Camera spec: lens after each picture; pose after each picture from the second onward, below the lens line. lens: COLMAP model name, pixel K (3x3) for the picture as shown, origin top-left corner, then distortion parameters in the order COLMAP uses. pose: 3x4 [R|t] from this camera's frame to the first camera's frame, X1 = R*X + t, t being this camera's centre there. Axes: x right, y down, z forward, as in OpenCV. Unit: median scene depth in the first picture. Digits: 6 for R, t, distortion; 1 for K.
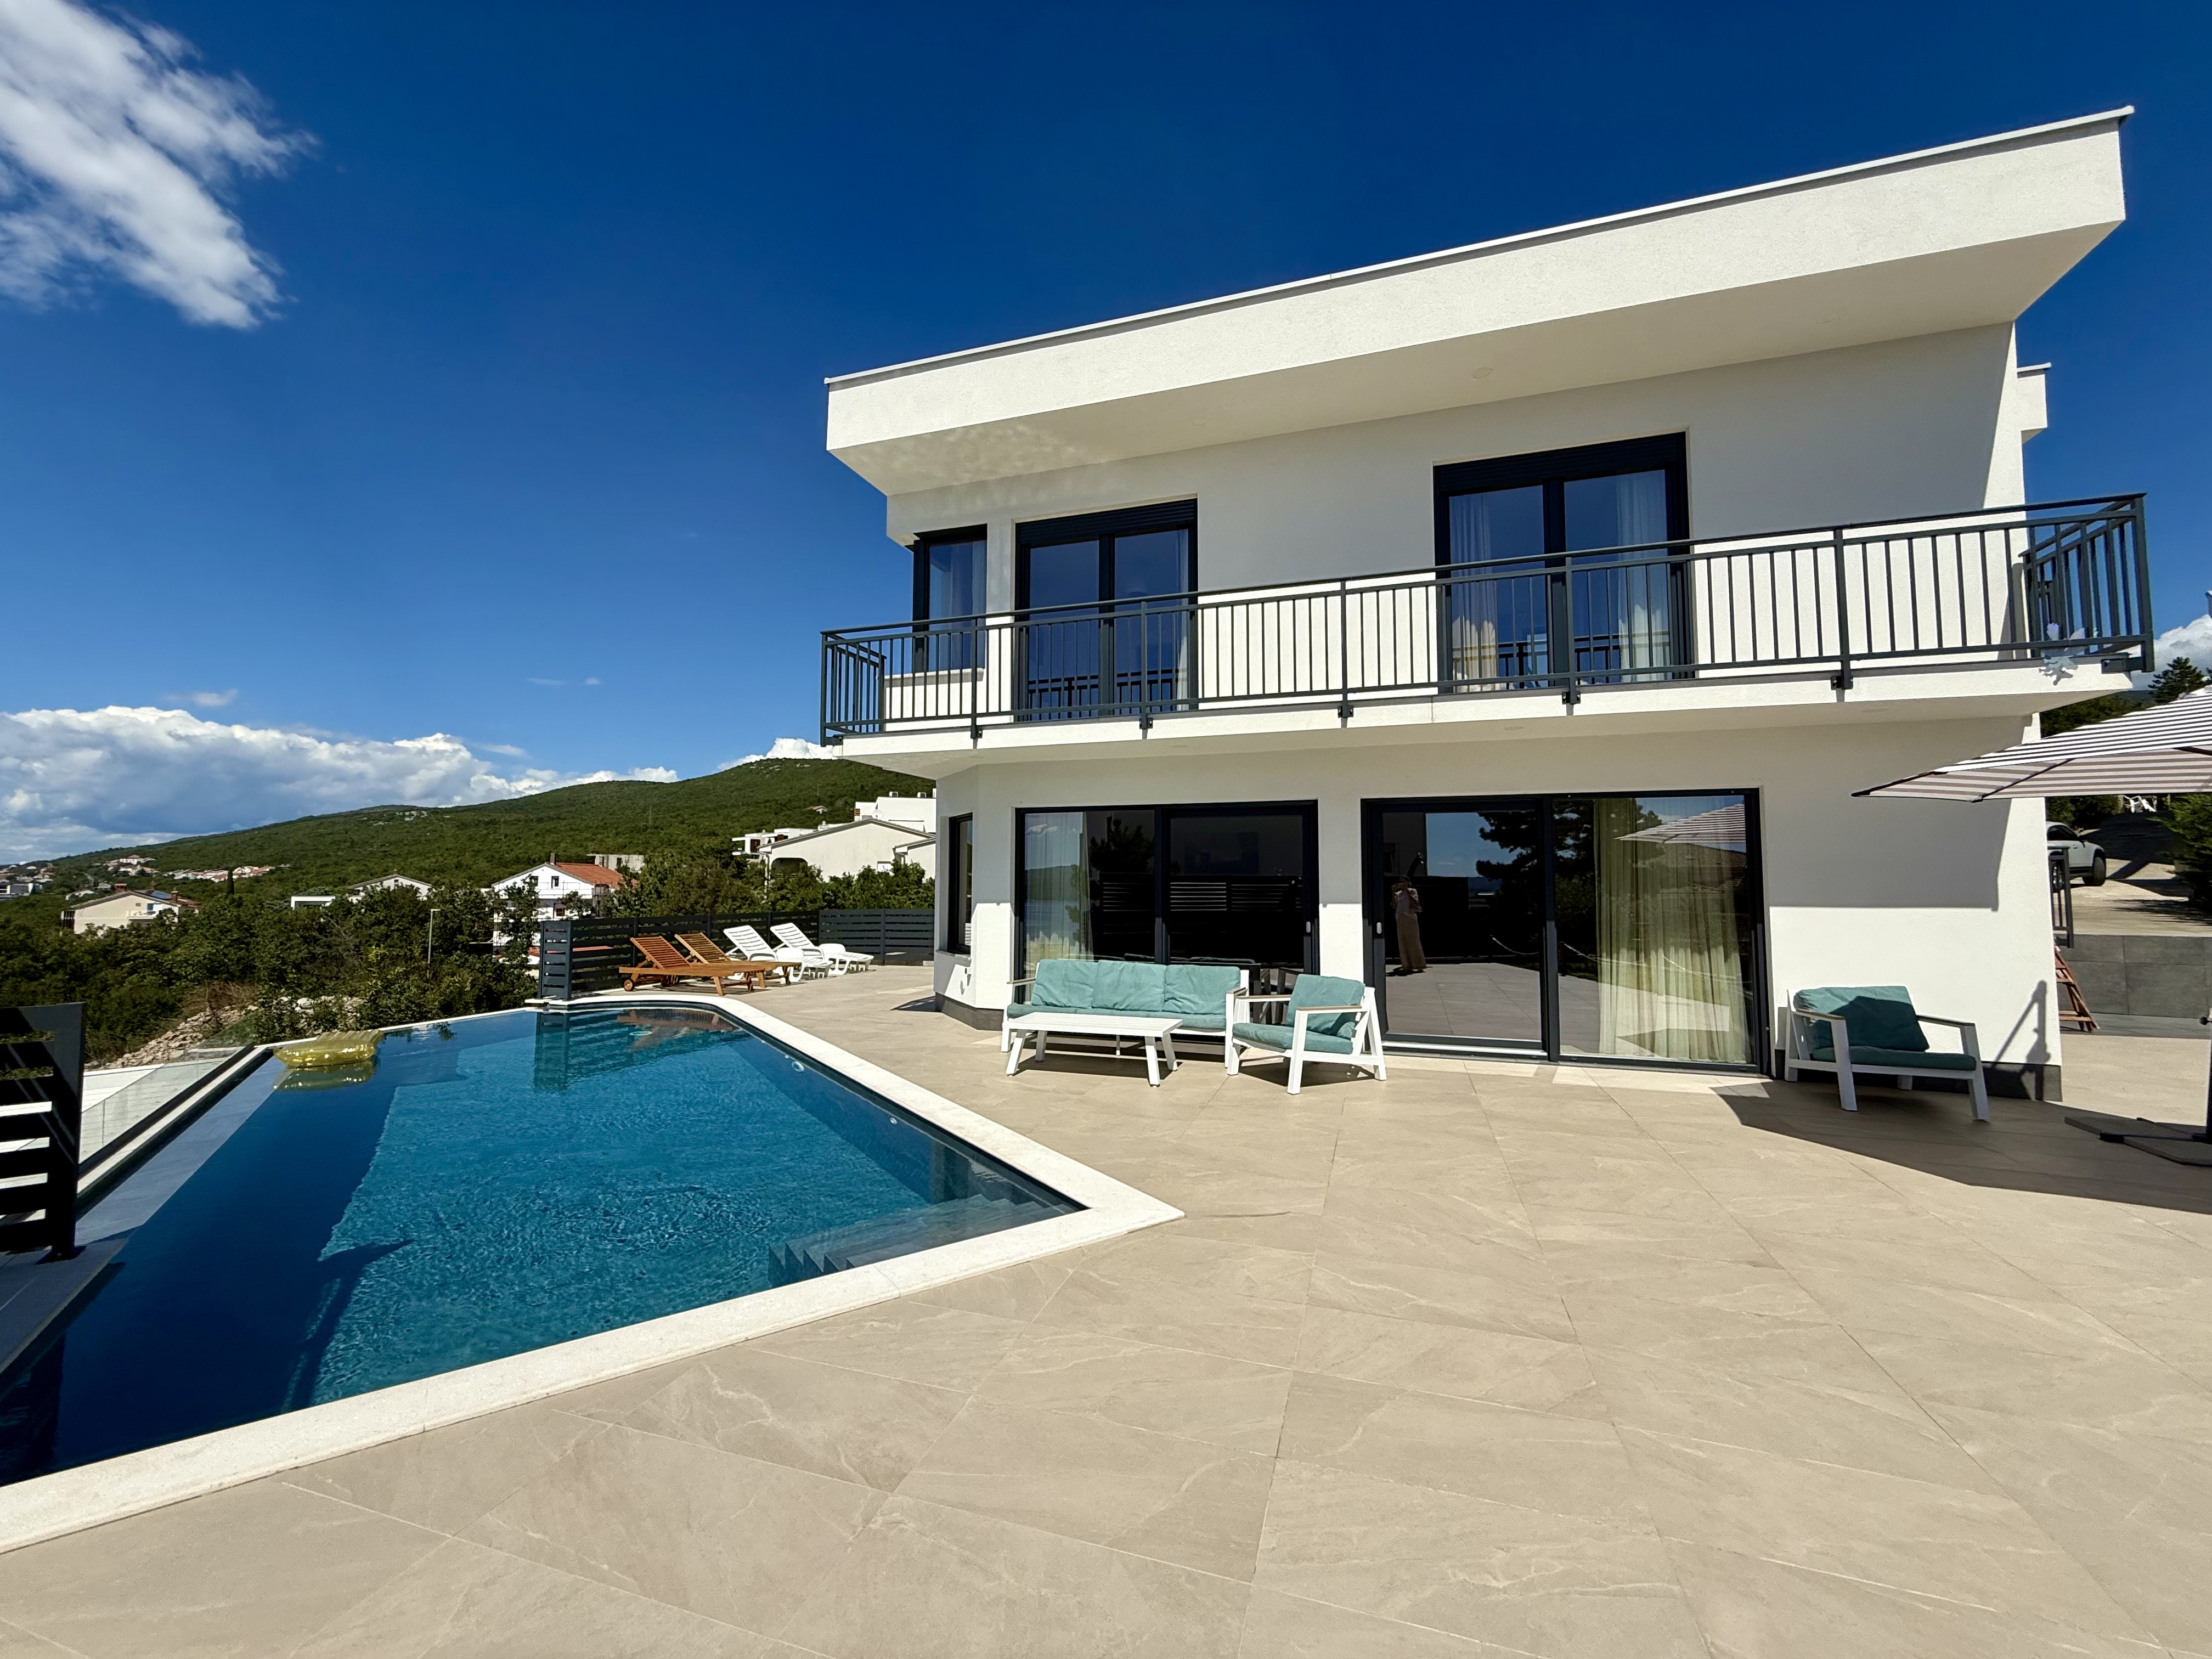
lens RADIAL K [[879.6, 0, 1103.8], [0, 879.6, 826.5], [0, 0, 1]] dist [0.000329, 0.000242]
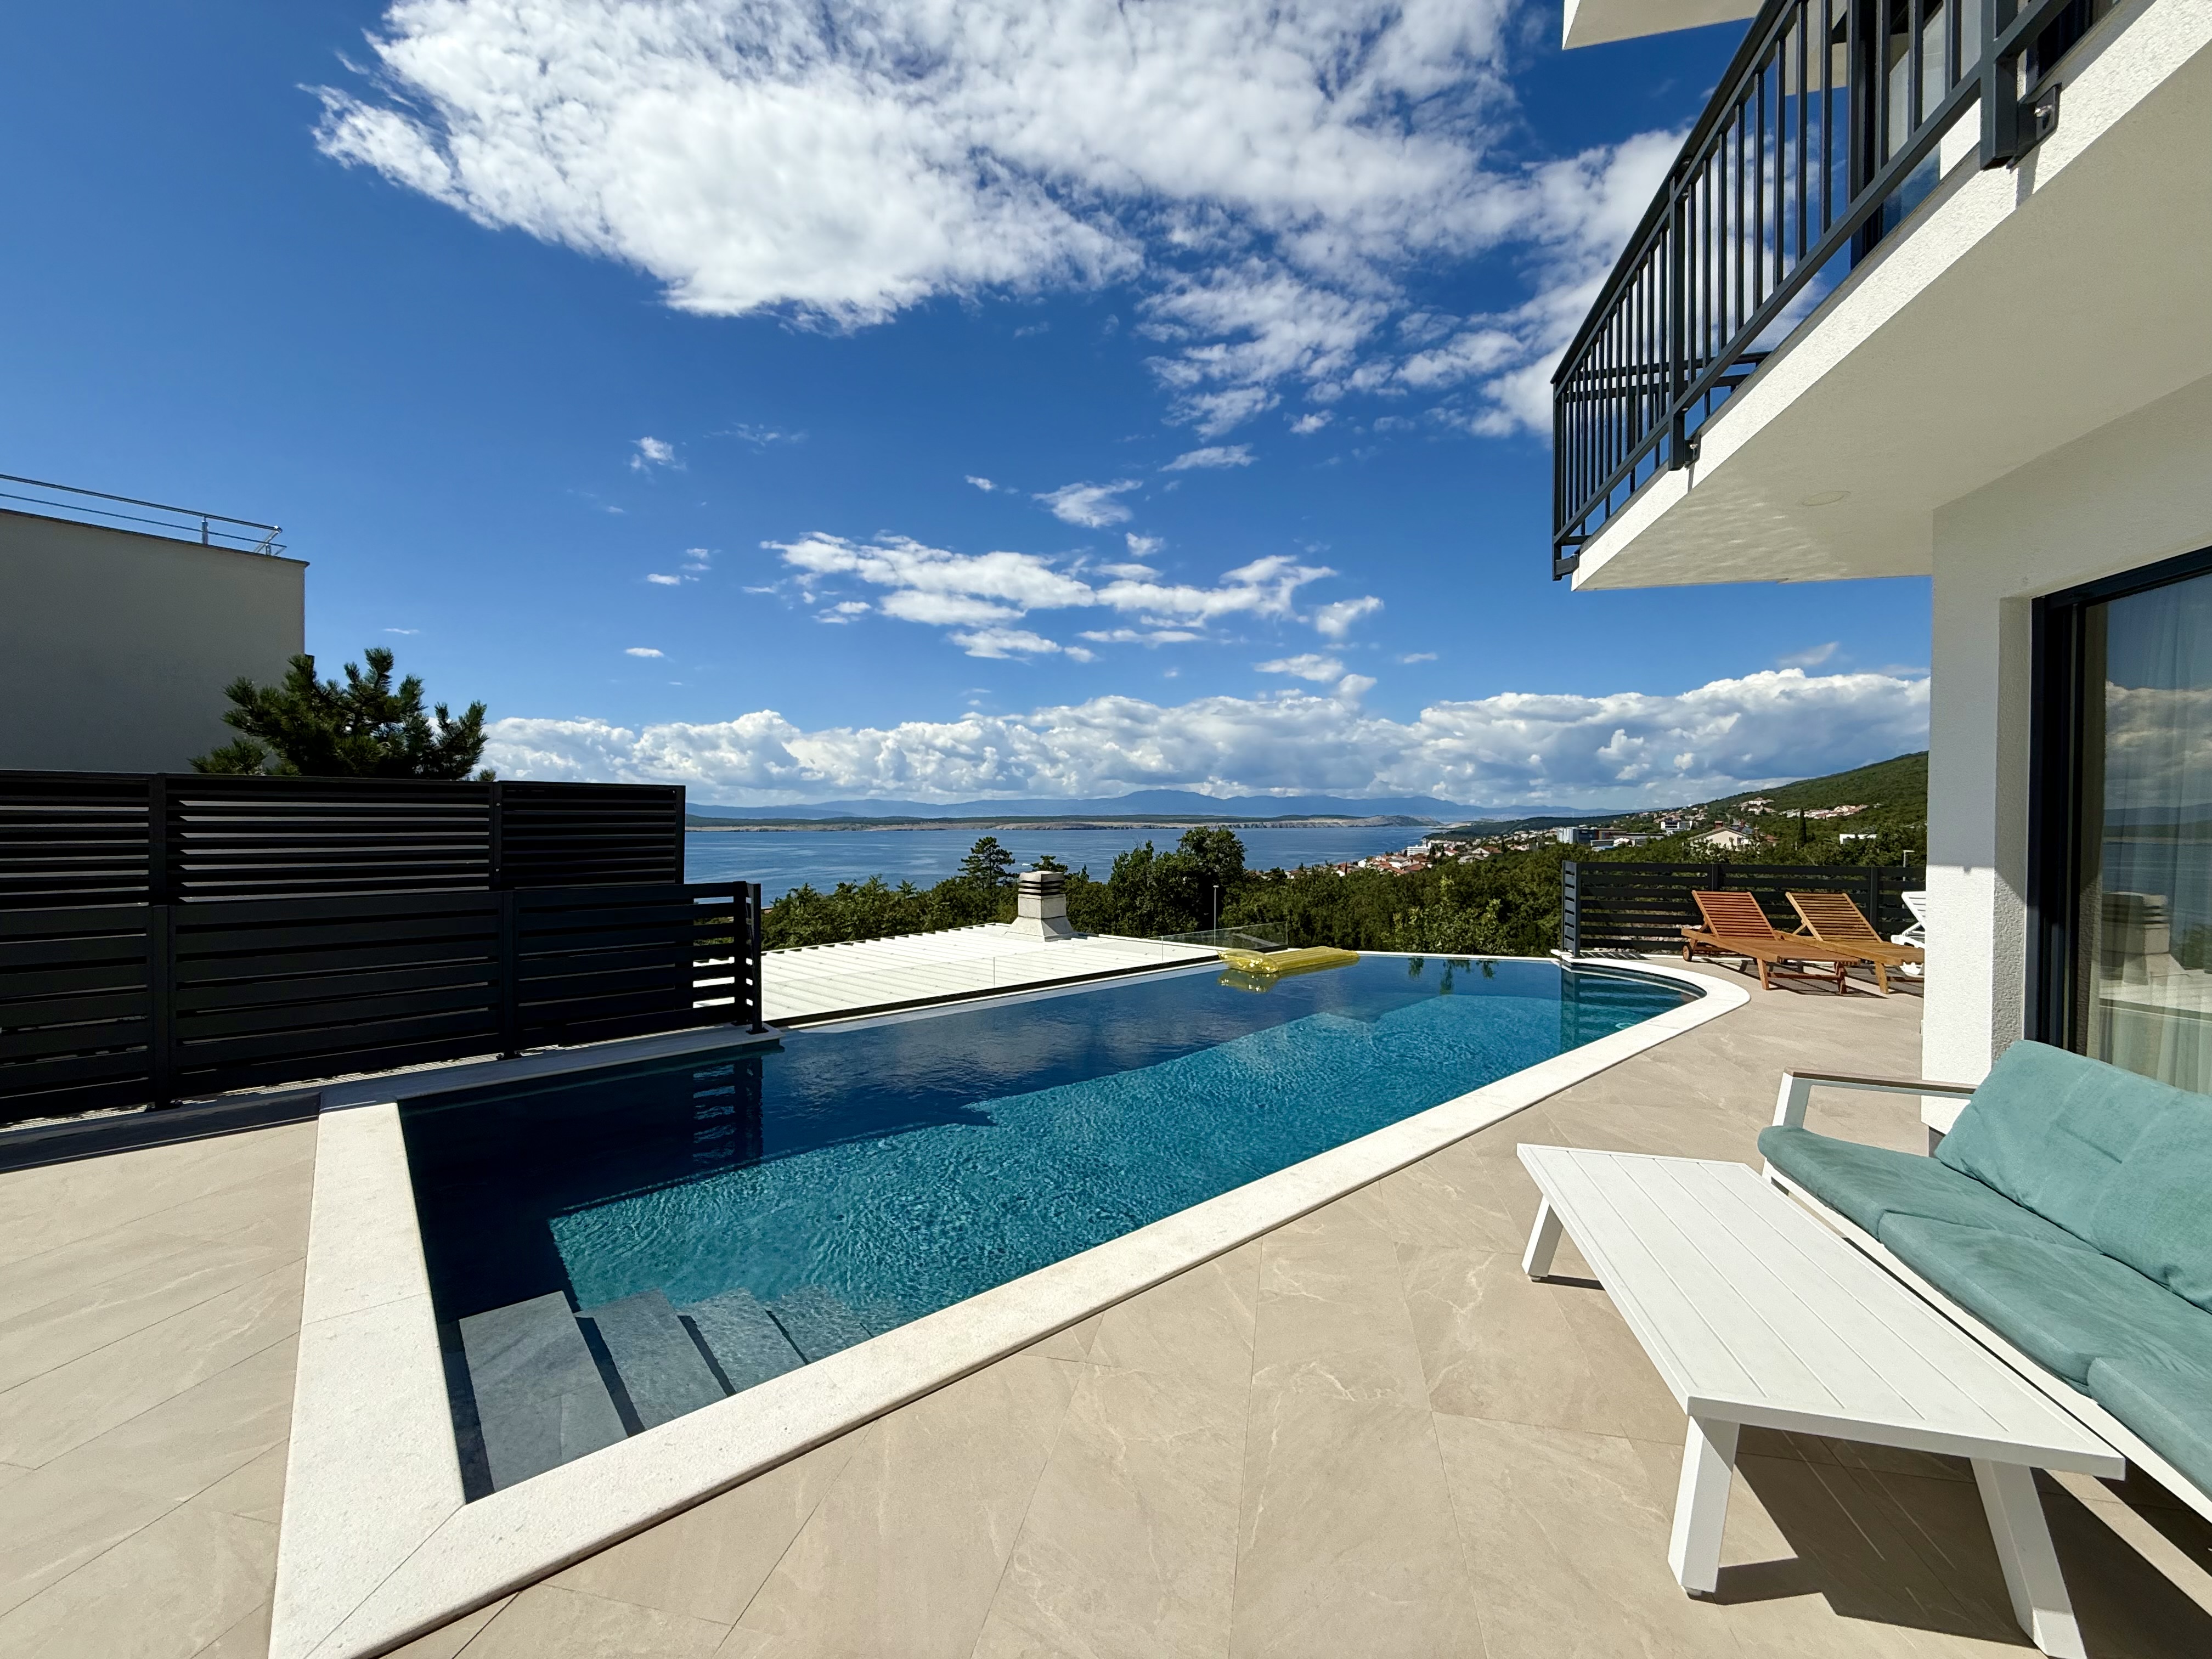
lens RADIAL K [[877.8, 0, 1103.8], [0, 877.8, 819.8], [0, 0, 1]] dist [0.001194, 0.000173]
pose [[0.094694, 0.002207, -0.995504, 0.254855], [0.059551, 0.998194, 0.007878, 0.048901], [0.993724, -0.060029, 0.094391, 0.694903]]
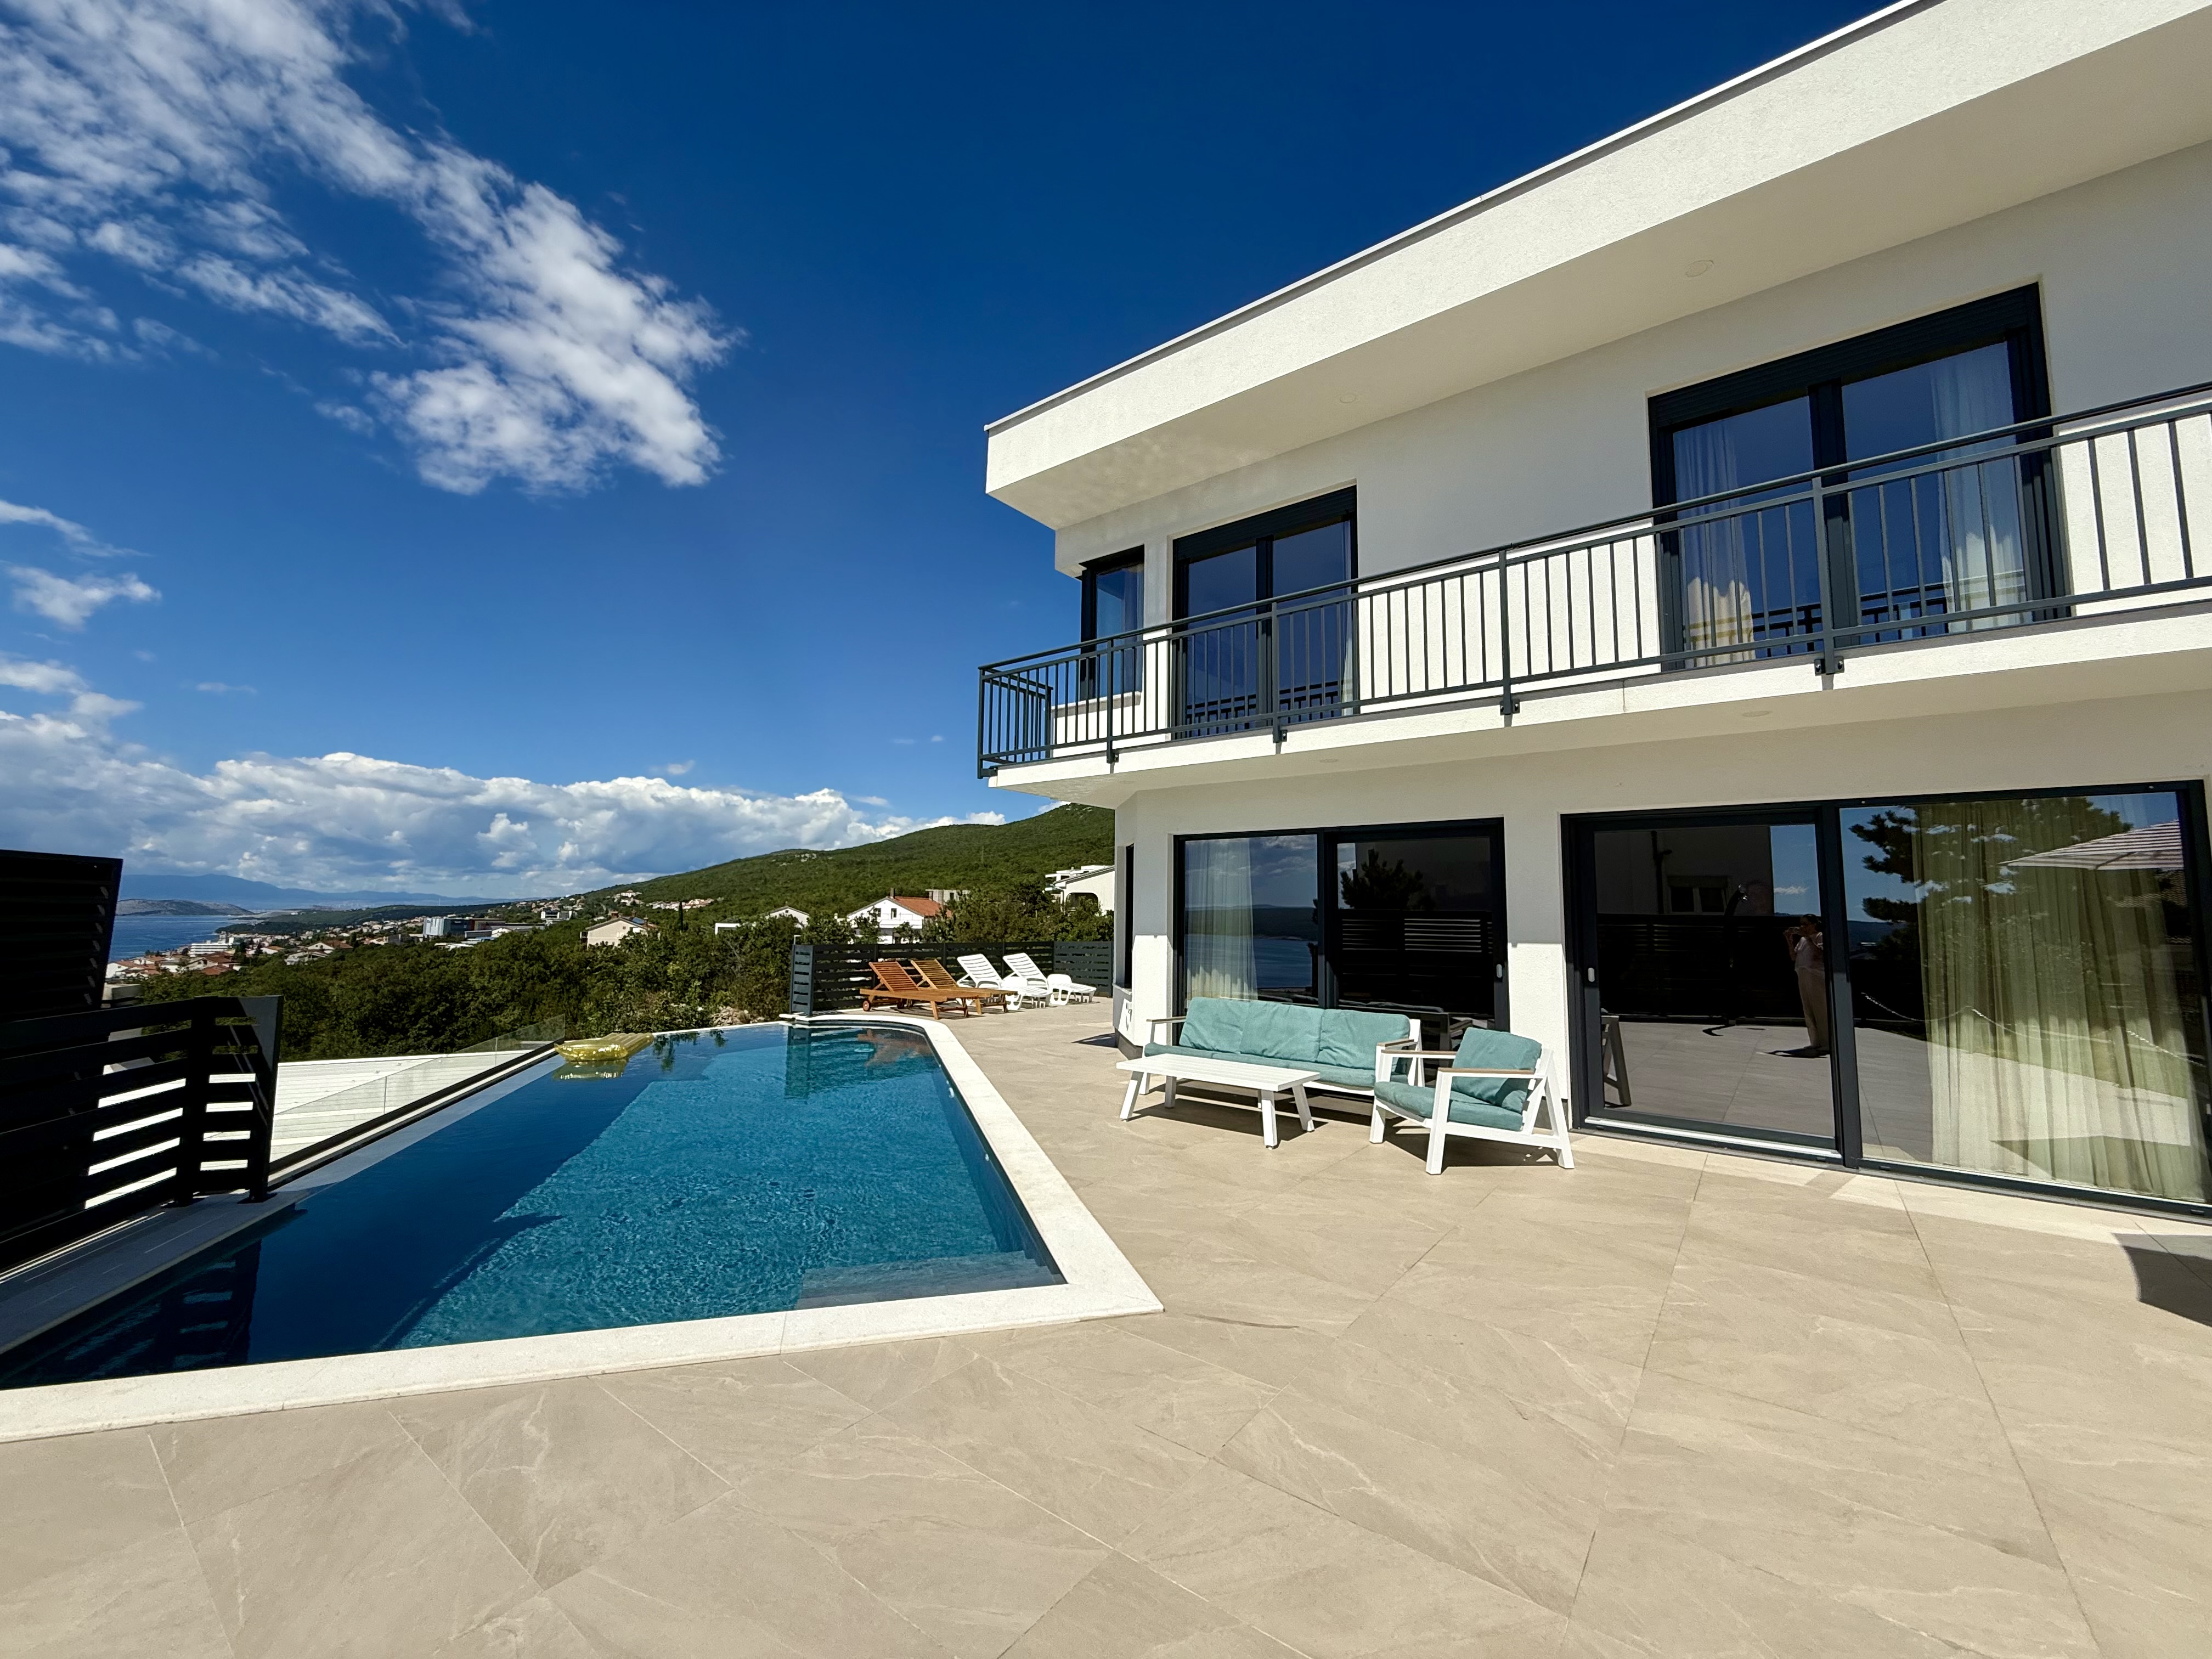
lens RADIAL K [[879.6, 0, 1103.8], [0, 879.6, 826.5], [0, 0, 1]] dist [0.000329, 0.000242]
pose [[0.942481, -0.022576, -0.333497, 0.170249], [0.008837, 0.999051, -0.042656, 0.010966], [0.334143, 0.037256, 0.941786, 0.094880]]
